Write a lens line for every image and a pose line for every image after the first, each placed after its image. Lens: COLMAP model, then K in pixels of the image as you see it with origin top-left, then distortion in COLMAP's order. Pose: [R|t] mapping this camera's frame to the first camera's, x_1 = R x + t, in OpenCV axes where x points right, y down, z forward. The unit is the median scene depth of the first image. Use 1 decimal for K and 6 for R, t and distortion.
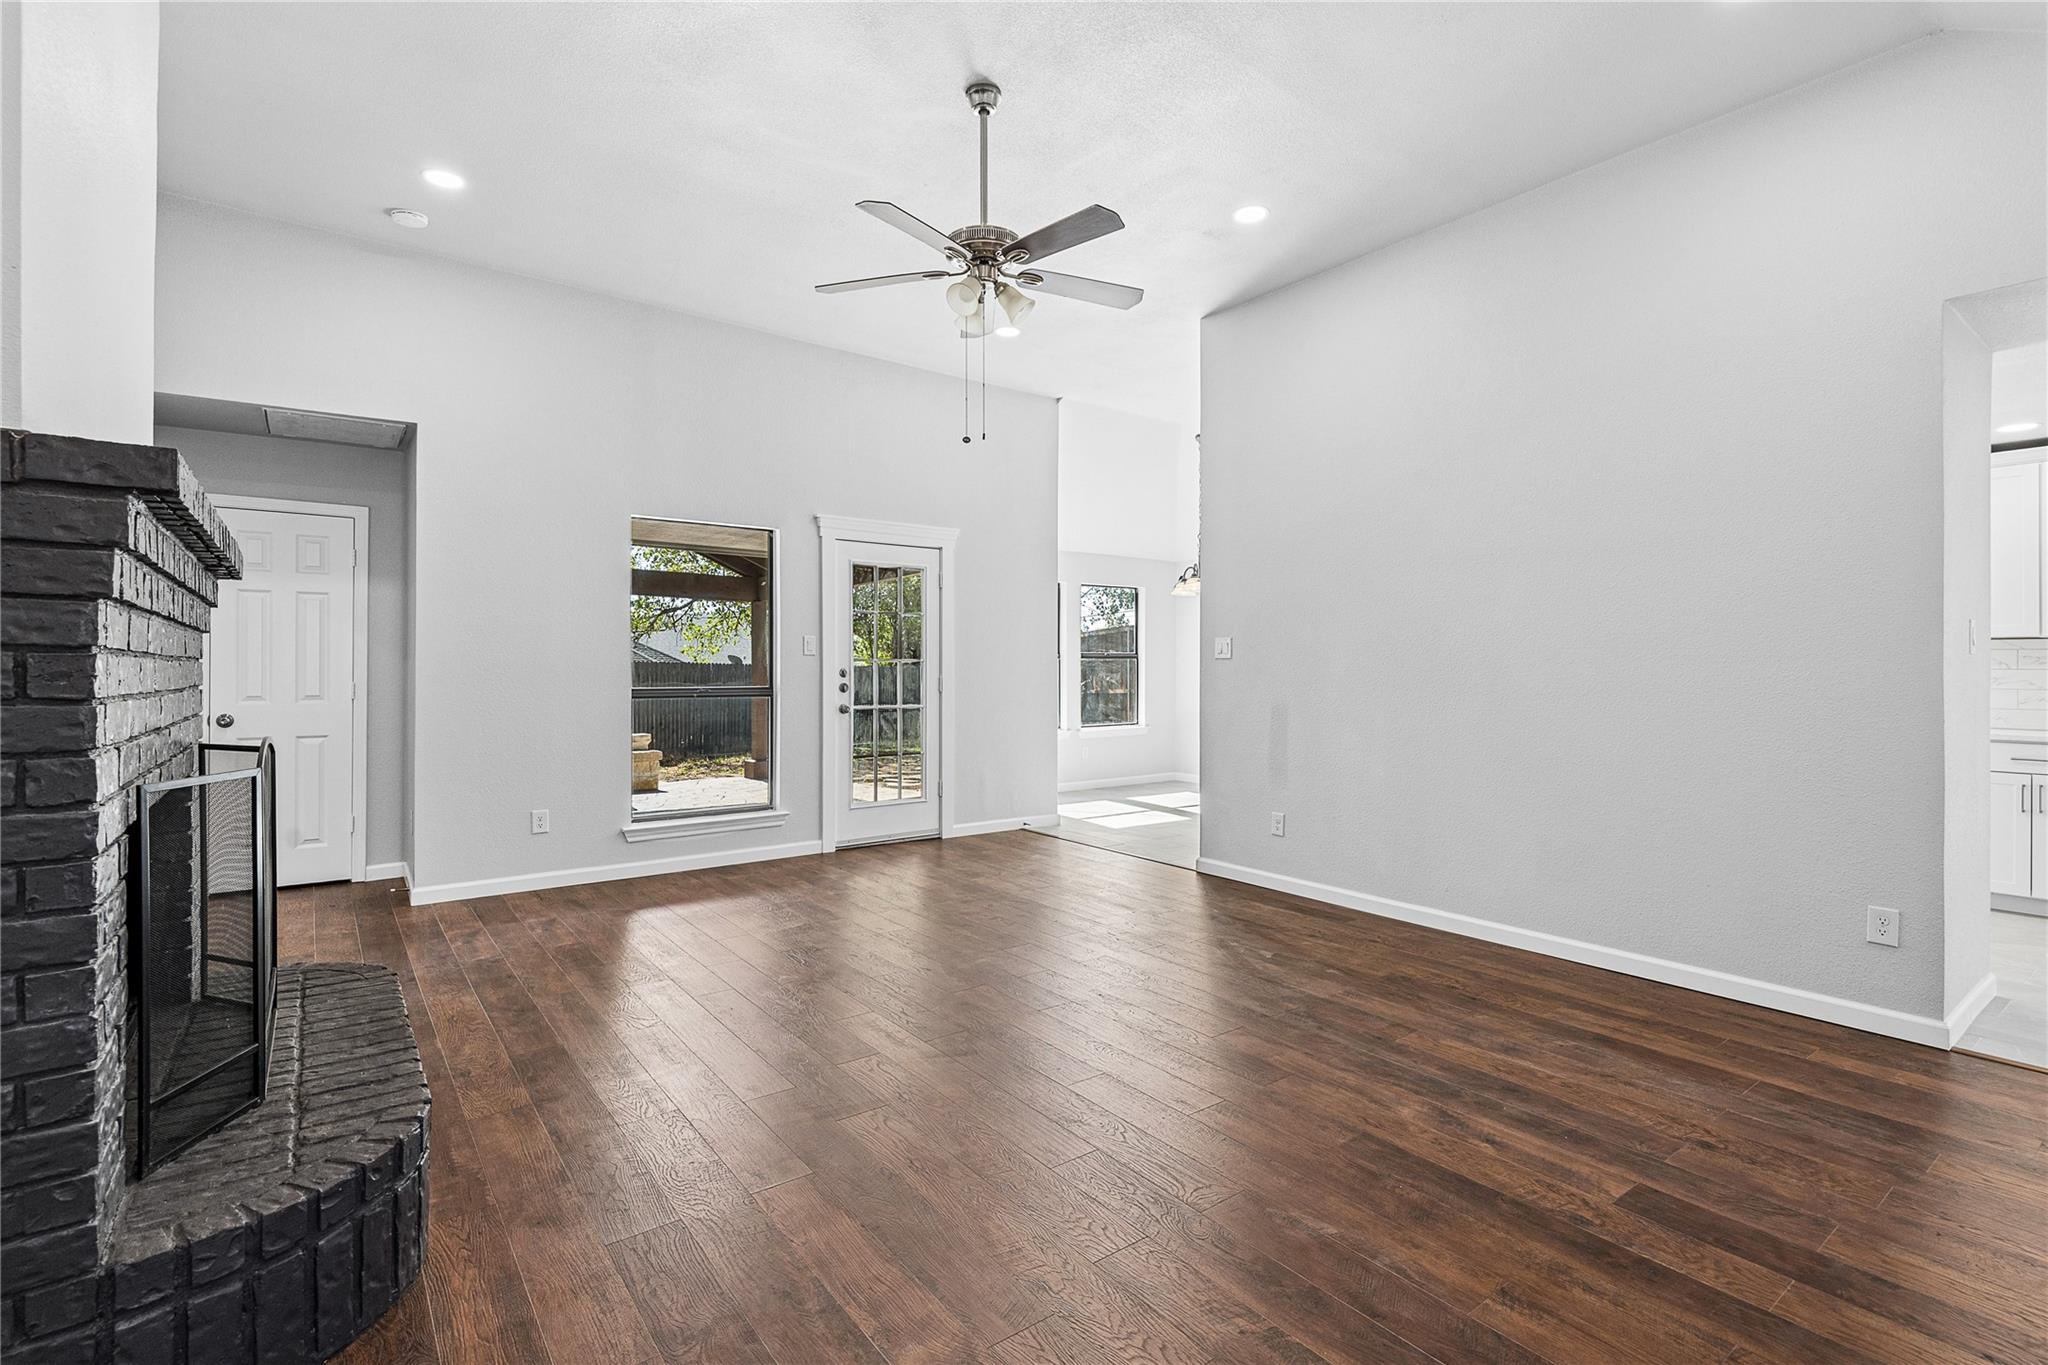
lens RADIAL K [[932.7, 0, 1020.4], [0, 932.7, 676.1], [0, 0, 1]] dist [0.000403, -0.000064]
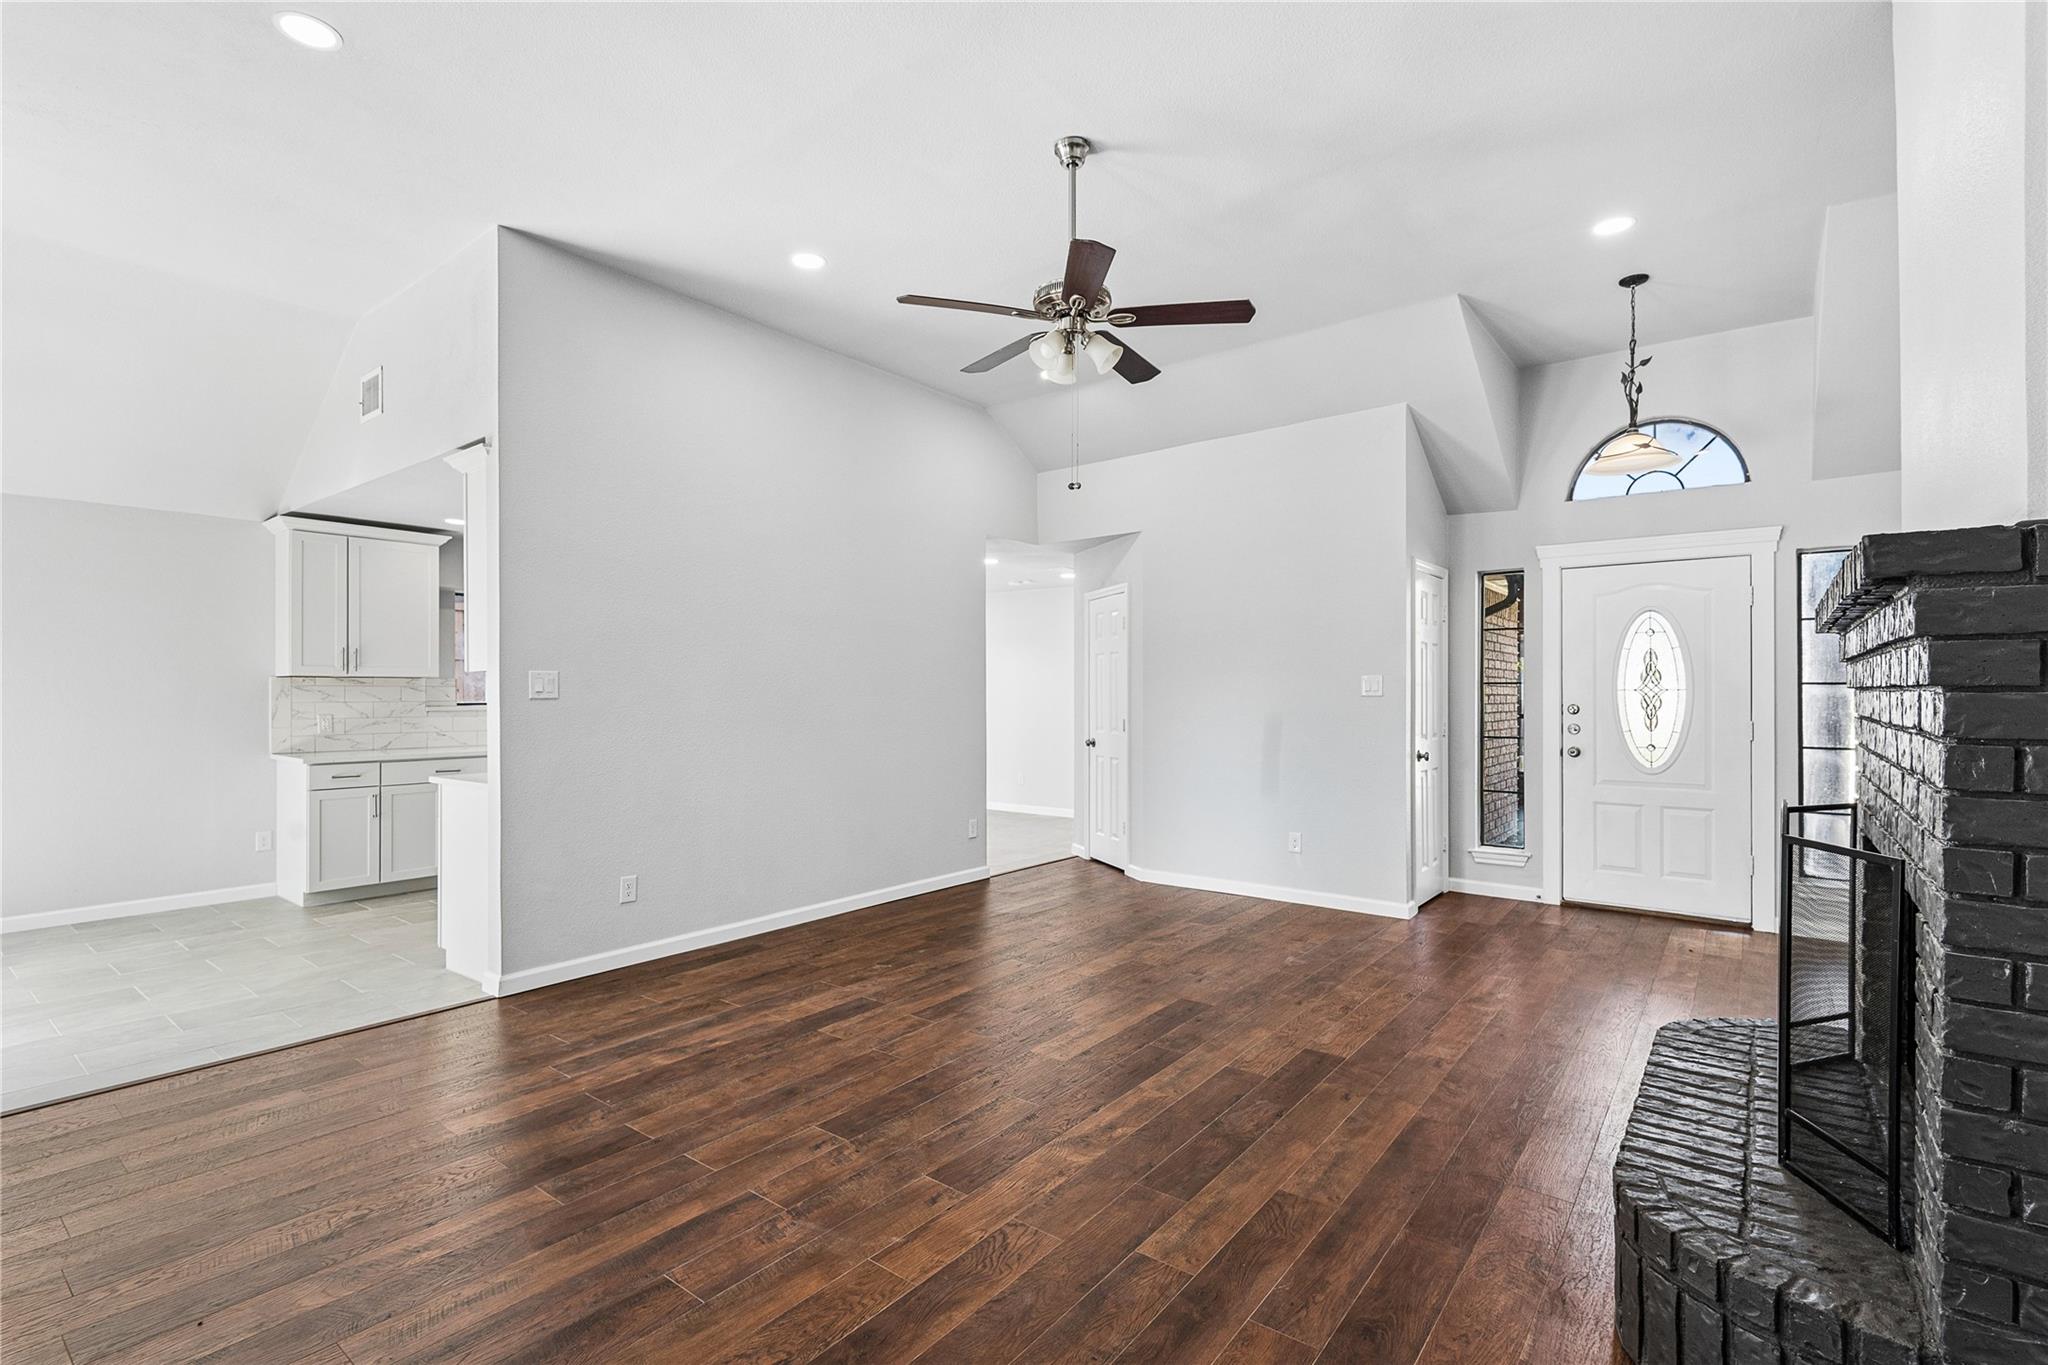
lens RADIAL K [[932.7, 0, 1019.8], [0, 932.7, 682.0], [0, 0, 1]] dist [0.000403, -0.000064]
pose [[-0.257001, -0.000466, 0.966411, -0.909192], [0.006334, 0.999978, 0.002166, -0.047989], [-0.966390, 0.006677, -0.256993, 1.188513]]
